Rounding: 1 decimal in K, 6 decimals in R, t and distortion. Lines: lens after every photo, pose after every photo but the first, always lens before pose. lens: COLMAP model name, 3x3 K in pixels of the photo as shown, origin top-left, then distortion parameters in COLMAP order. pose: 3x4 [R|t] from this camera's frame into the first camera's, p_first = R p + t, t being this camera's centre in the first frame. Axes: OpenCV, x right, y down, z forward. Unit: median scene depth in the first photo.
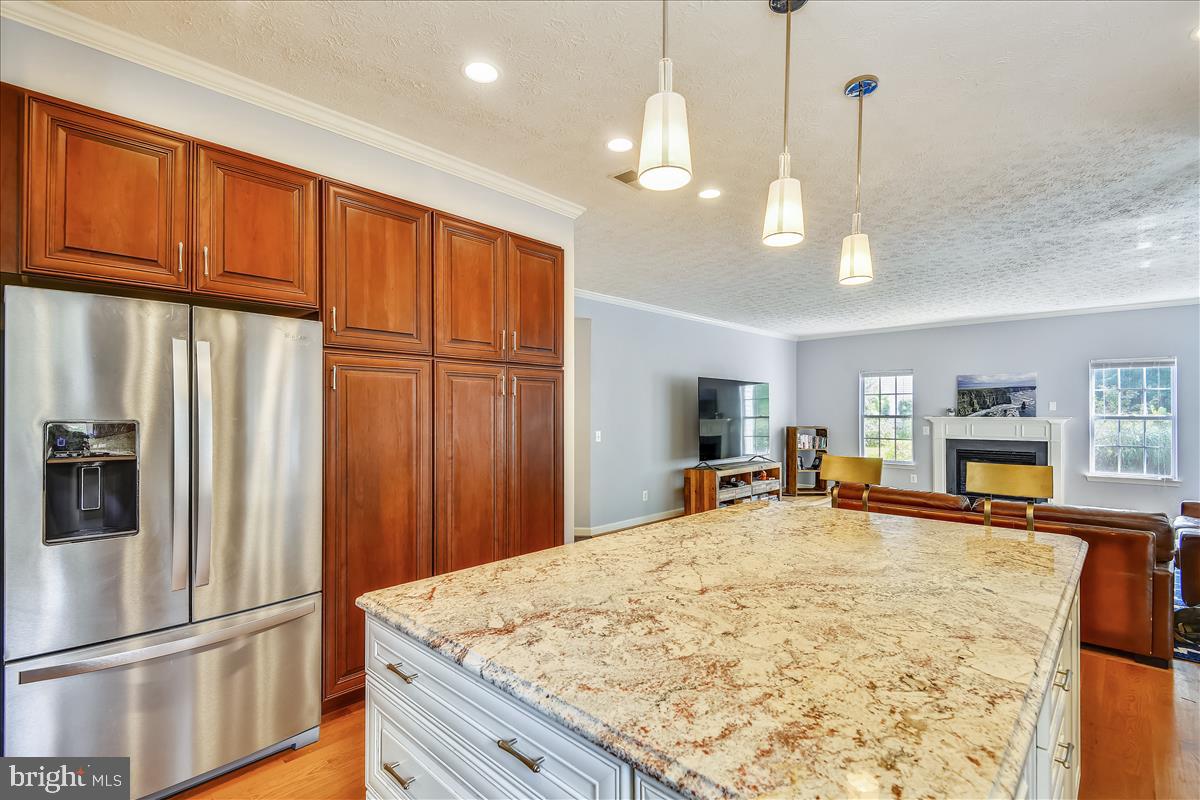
lens RADIAL K [[539.6, 0, 600.2], [0, 539.6, 409.5], [0, 0, 1]] dist [0.000934, -0.005874]
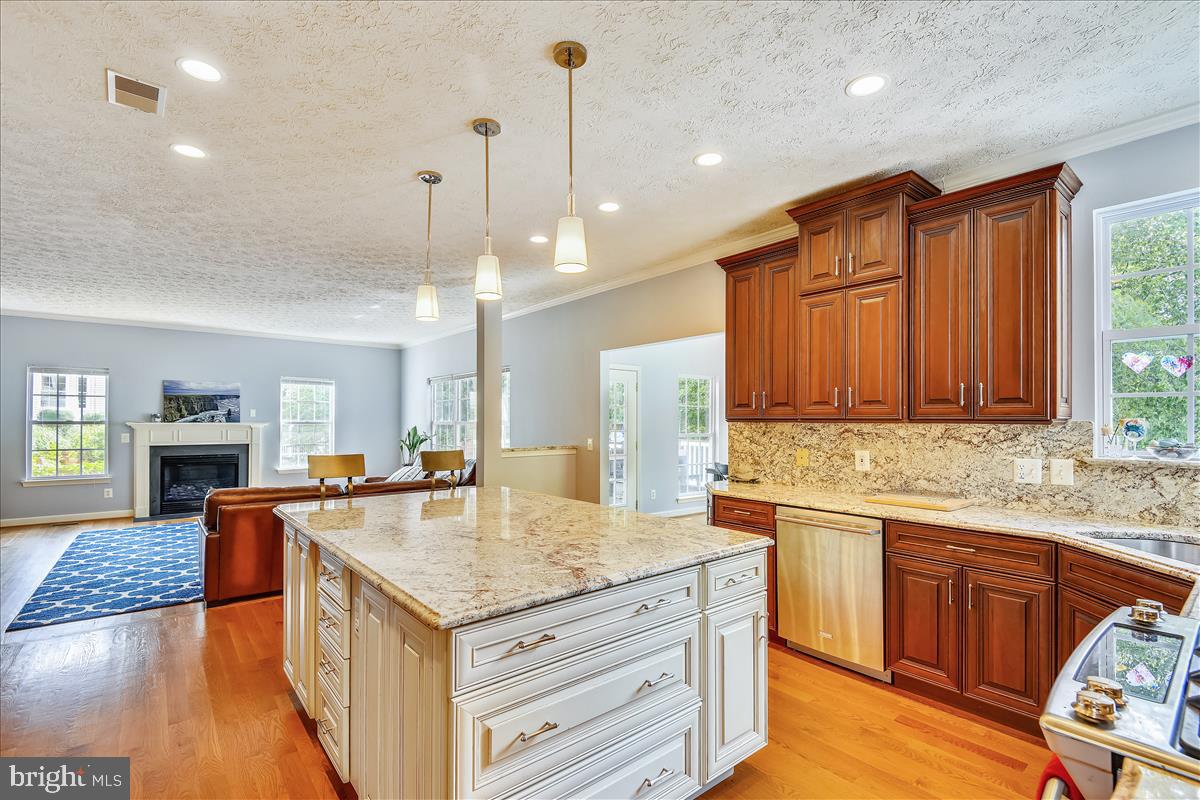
lens RADIAL K [[549.1, 0, 594.5], [0, 549.1, 414.6], [0, 0, 1]] dist [0.001252, -0.000092]
pose [[0.129007, 0.010842, 0.991584, -0.229983], [-0.007998, 0.999919, -0.009892, 0.002810], [-0.991611, -0.006654, 0.129084, 0.111467]]
